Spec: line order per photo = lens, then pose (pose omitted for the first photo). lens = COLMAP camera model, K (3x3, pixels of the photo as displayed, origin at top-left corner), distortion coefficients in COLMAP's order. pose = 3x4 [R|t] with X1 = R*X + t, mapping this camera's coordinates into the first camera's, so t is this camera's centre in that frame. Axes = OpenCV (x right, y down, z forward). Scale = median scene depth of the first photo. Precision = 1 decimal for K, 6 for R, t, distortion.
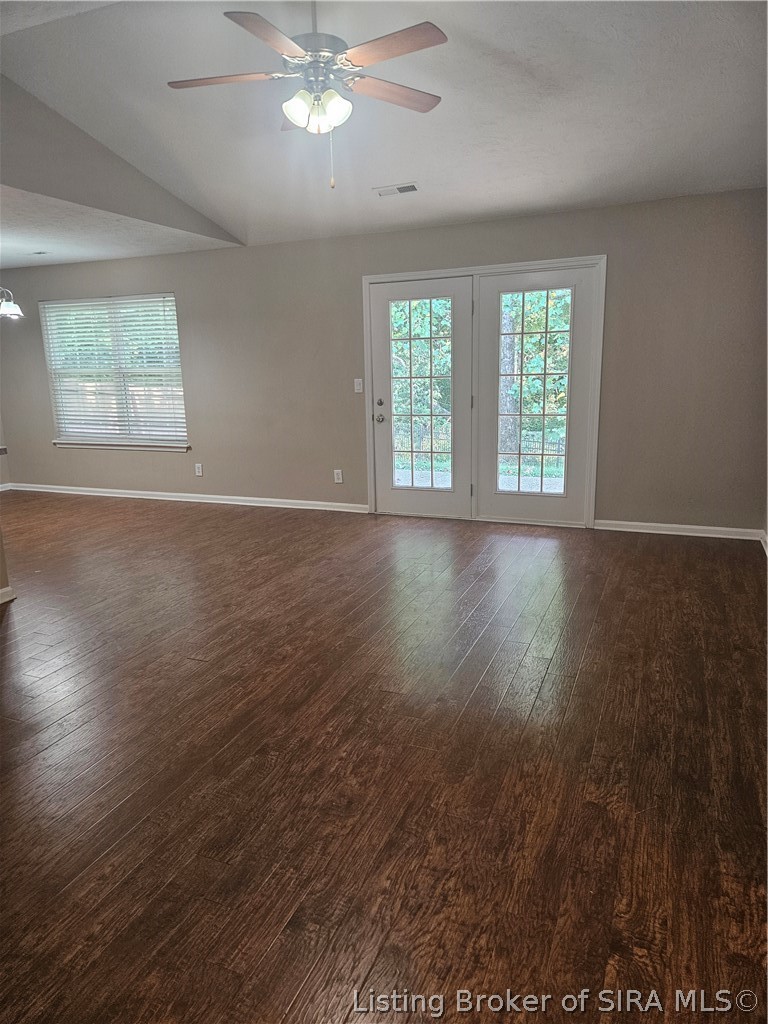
lens RADIAL K [[694.8, 0, 387.3], [0, 694.8, 520.8], [0, 0, 1]] dist [0.069220, -0.061805]
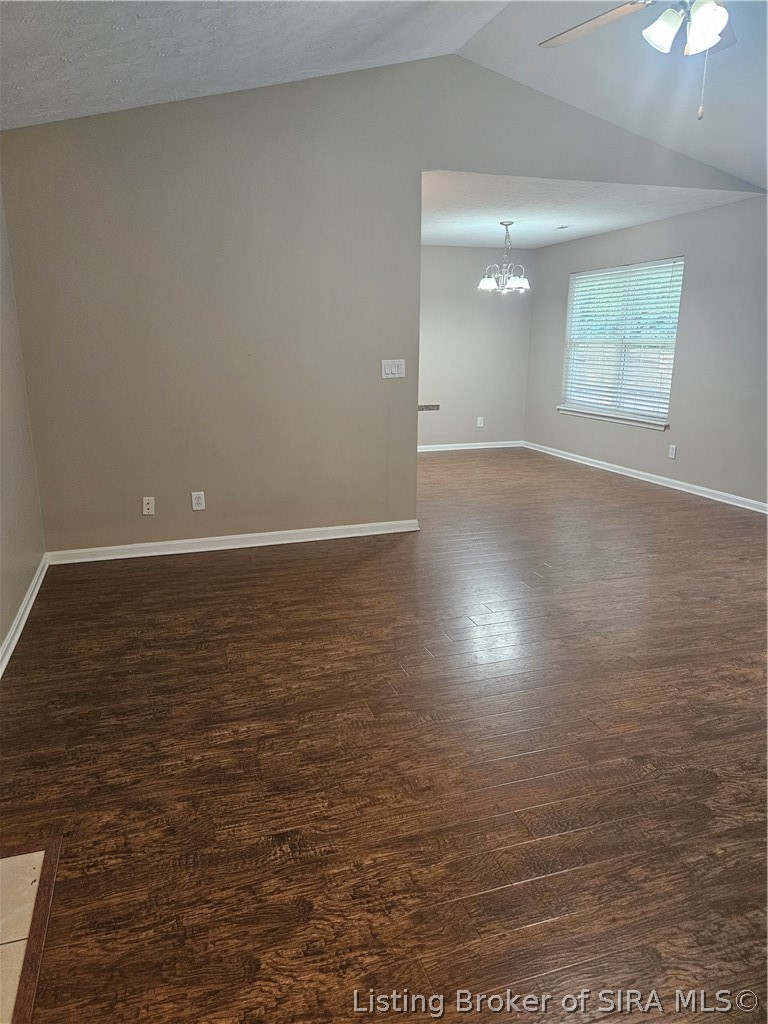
lens RADIAL K [[694.8, 0, 379.7], [0, 694.8, 539.9], [0, 0, 1]] dist [0.069220, -0.061805]
pose [[0.639738, 0.238391, -0.730688, 0.252489], [-0.189039, 0.970282, 0.151050, -0.035506], [0.744983, 0.041496, 0.665792, 0.127252]]
